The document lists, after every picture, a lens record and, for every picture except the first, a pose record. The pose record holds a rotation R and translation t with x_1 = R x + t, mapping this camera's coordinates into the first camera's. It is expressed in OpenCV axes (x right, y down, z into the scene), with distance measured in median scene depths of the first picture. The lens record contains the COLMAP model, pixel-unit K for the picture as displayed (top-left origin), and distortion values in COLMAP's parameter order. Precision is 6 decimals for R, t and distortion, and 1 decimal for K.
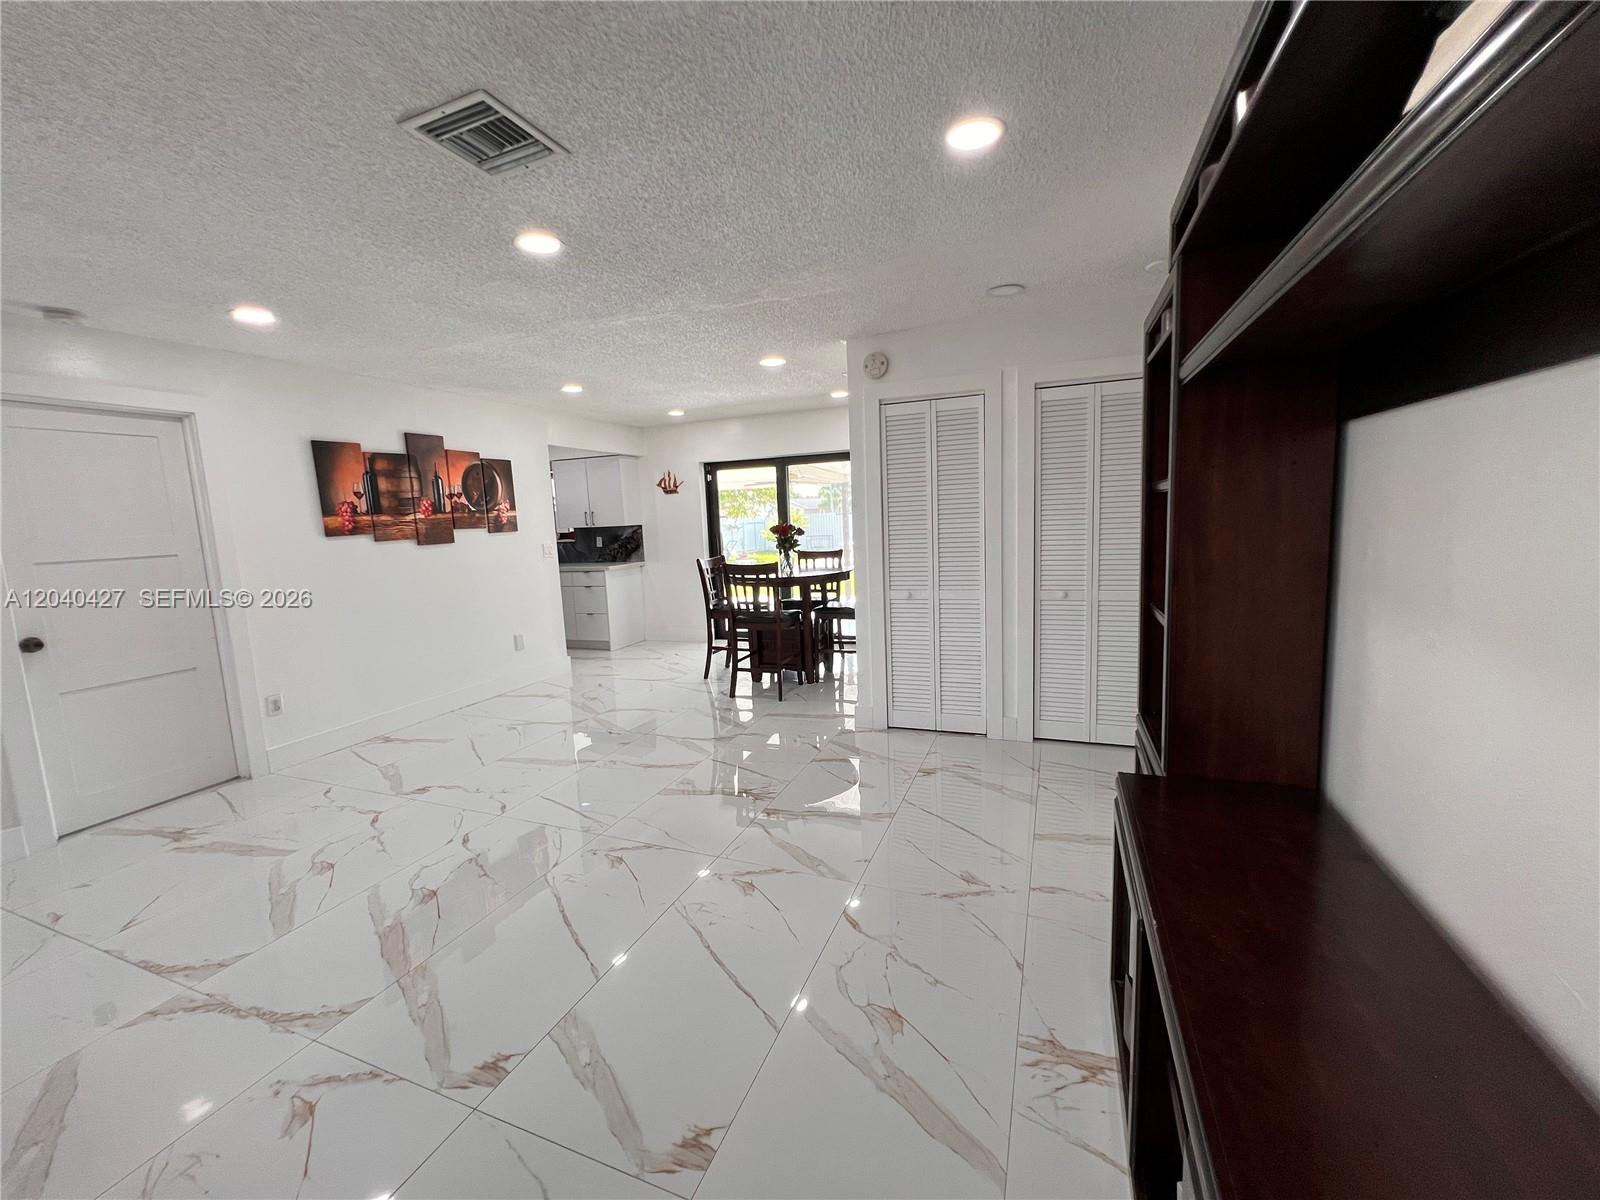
lens RADIAL K [[644.1, 0, 798.0], [0, 644.1, 594.8], [0, 0, 1]] dist [-0.001736, 0.000338]
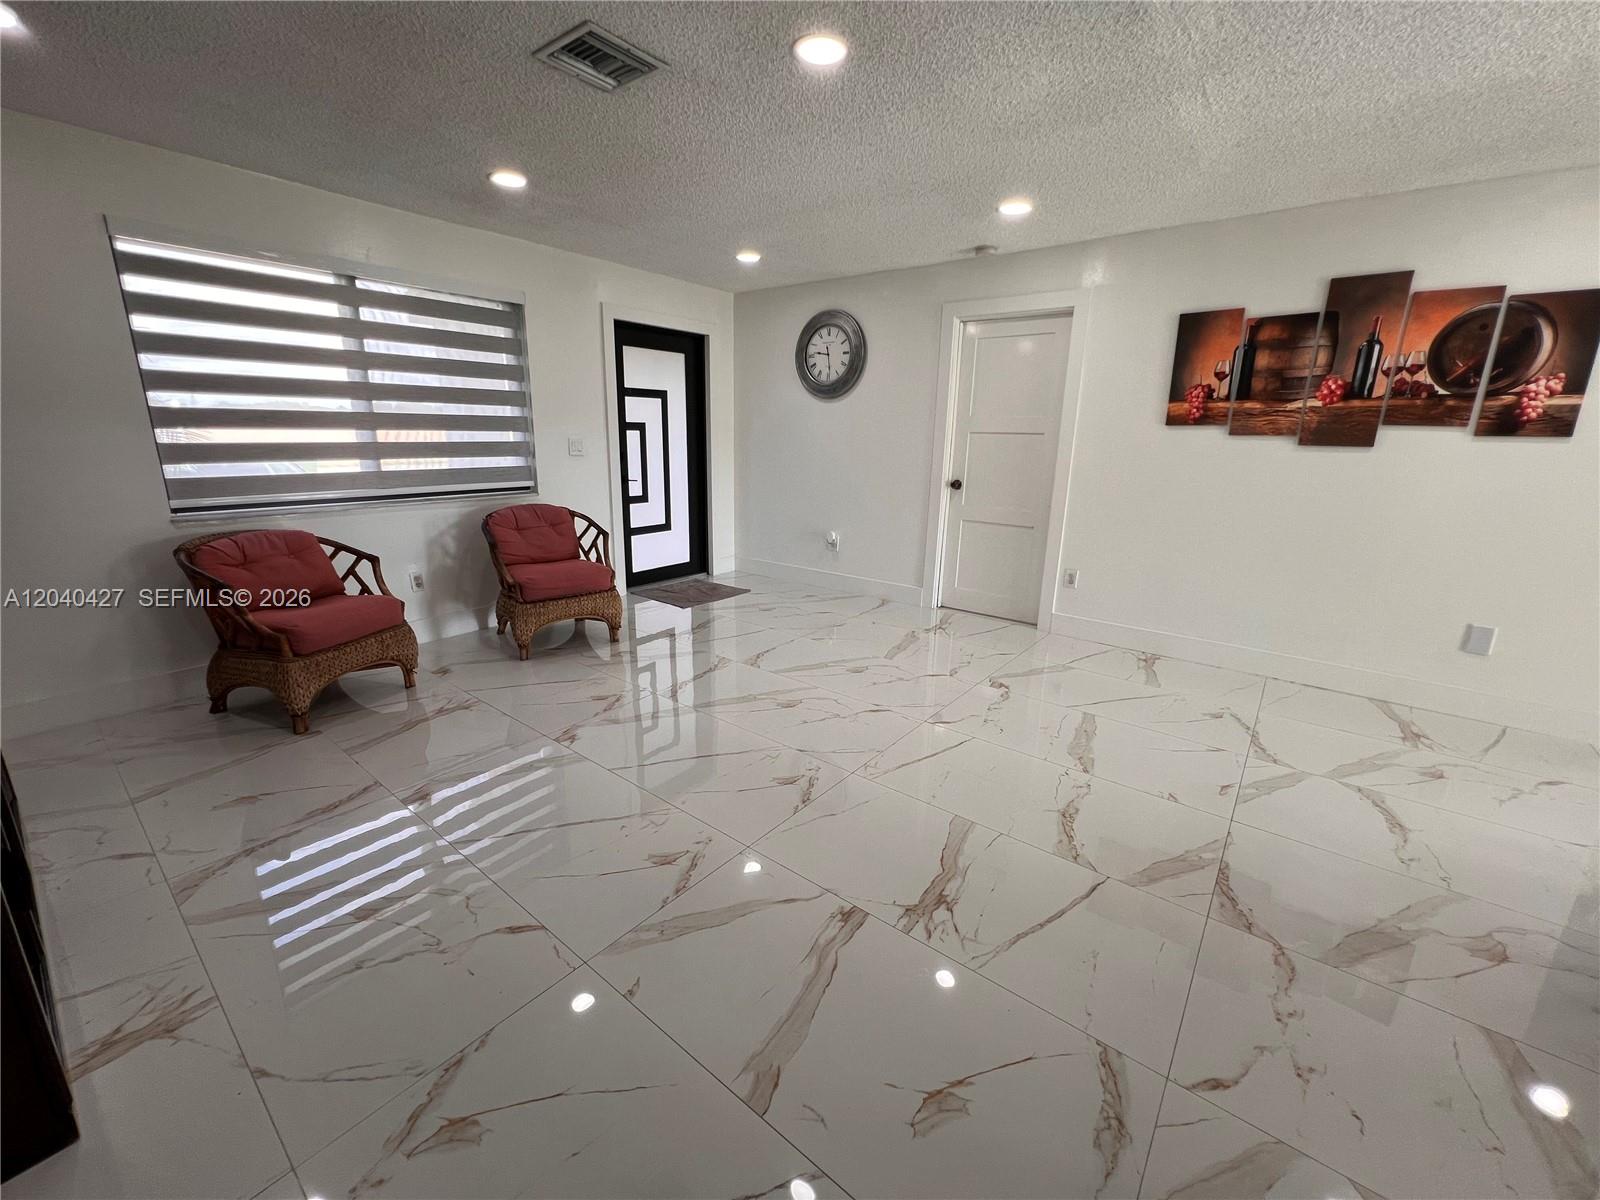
lens RADIAL K [[644.8, 0, 798.8], [0, 644.8, 596.0], [0, 0, 1]] dist [0.000644, 0.000535]
pose [[-0.284967, 0.275986, -0.917946, 0.297800], [-0.127924, 0.938137, 0.321769, -0.083697], [0.949963, 0.209121, -0.232033, 0.708984]]
